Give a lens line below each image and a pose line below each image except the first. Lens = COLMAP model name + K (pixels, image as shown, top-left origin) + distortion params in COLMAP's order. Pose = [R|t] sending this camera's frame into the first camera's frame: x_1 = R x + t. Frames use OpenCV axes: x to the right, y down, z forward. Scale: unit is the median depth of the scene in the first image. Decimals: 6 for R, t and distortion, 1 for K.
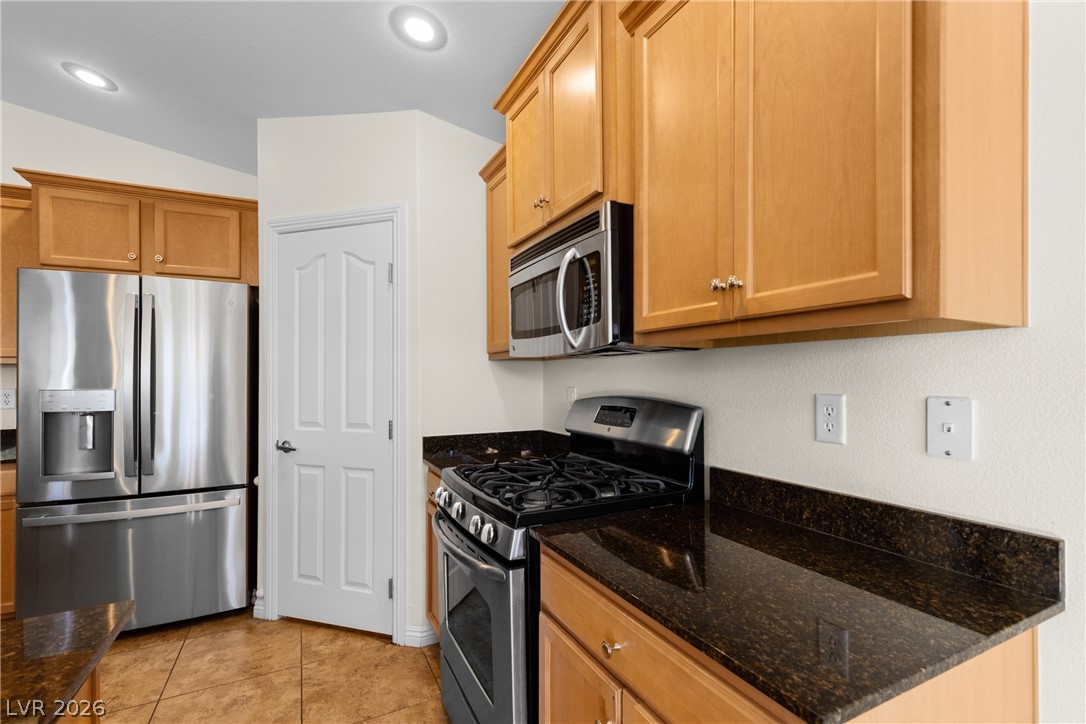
lens RADIAL K [[491.1, 0, 543.3], [0, 491.1, 373.1], [0, 0, 1]] dist [0.007619, -0.001812]
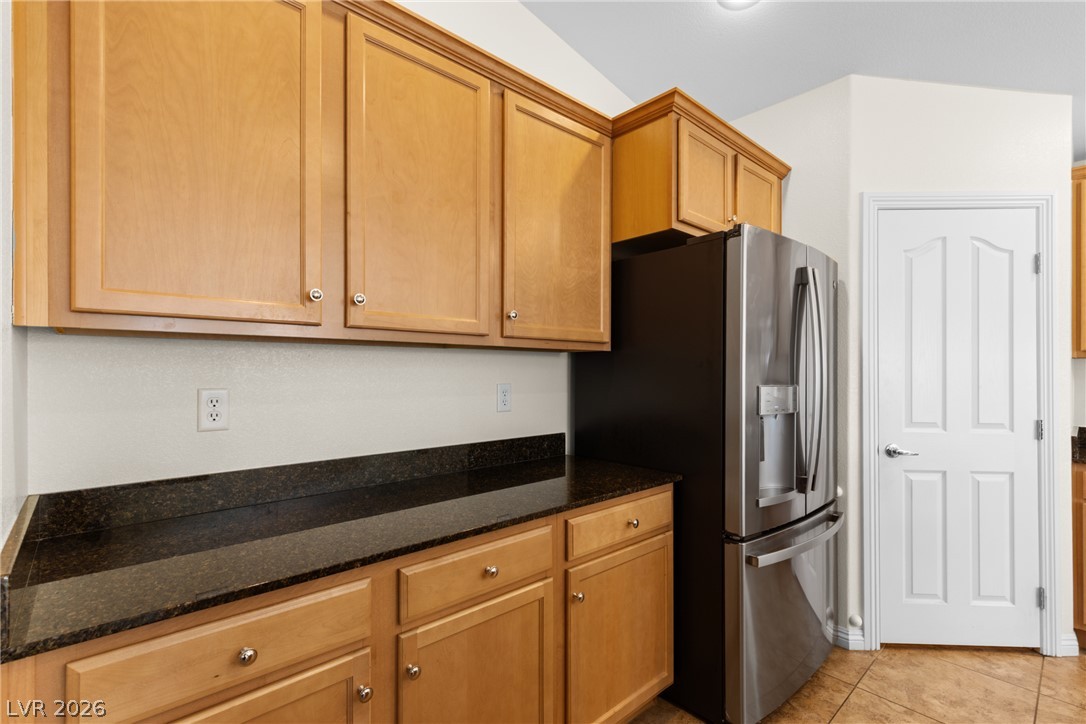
lens RADIAL K [[491.1, 0, 544.2], [0, 491.1, 368.0], [0, 0, 1]] dist [0.007619, -0.001812]
pose [[0.961706, 0.013664, 0.273743, -1.487694], [-0.011896, 0.999896, -0.008115, 0.016767], [-0.273825, 0.004548, 0.961769, 0.346980]]
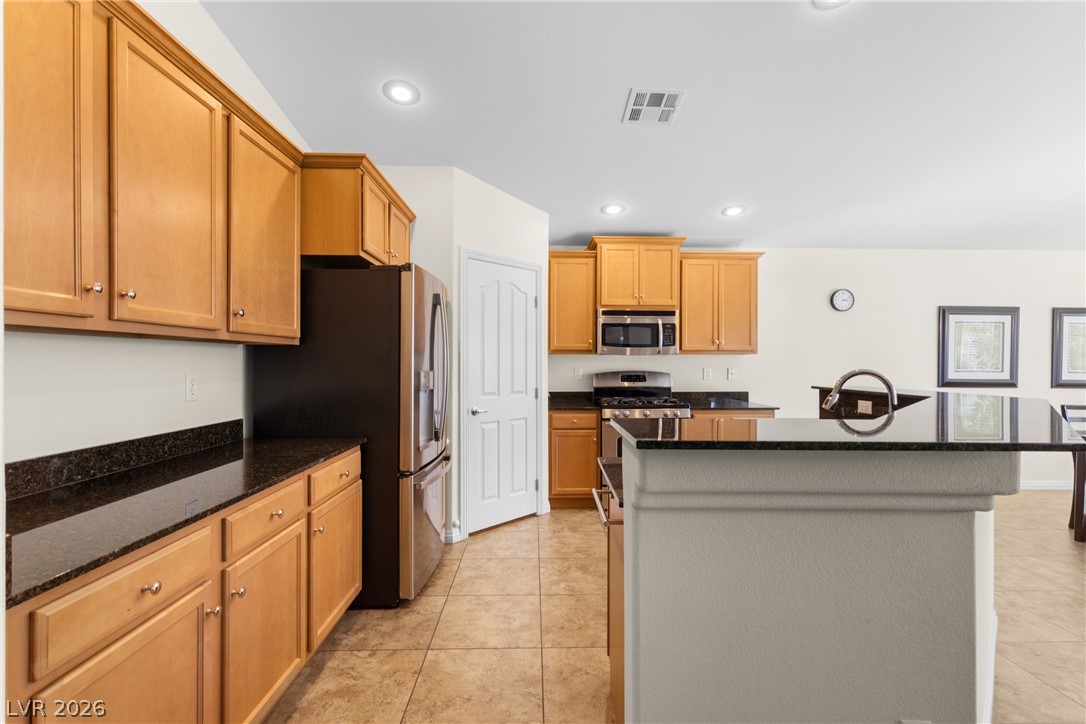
lens RADIAL K [[491.1, 0, 545.0], [0, 491.1, 361.9], [0, 0, 1]] dist [0.007619, -0.001812]
pose [[0.429908, 0.010384, 0.902813, -1.856873], [-0.005477, 0.999945, -0.008893, 0.020787], [-0.902856, -0.001122, 0.429942, 0.232416]]
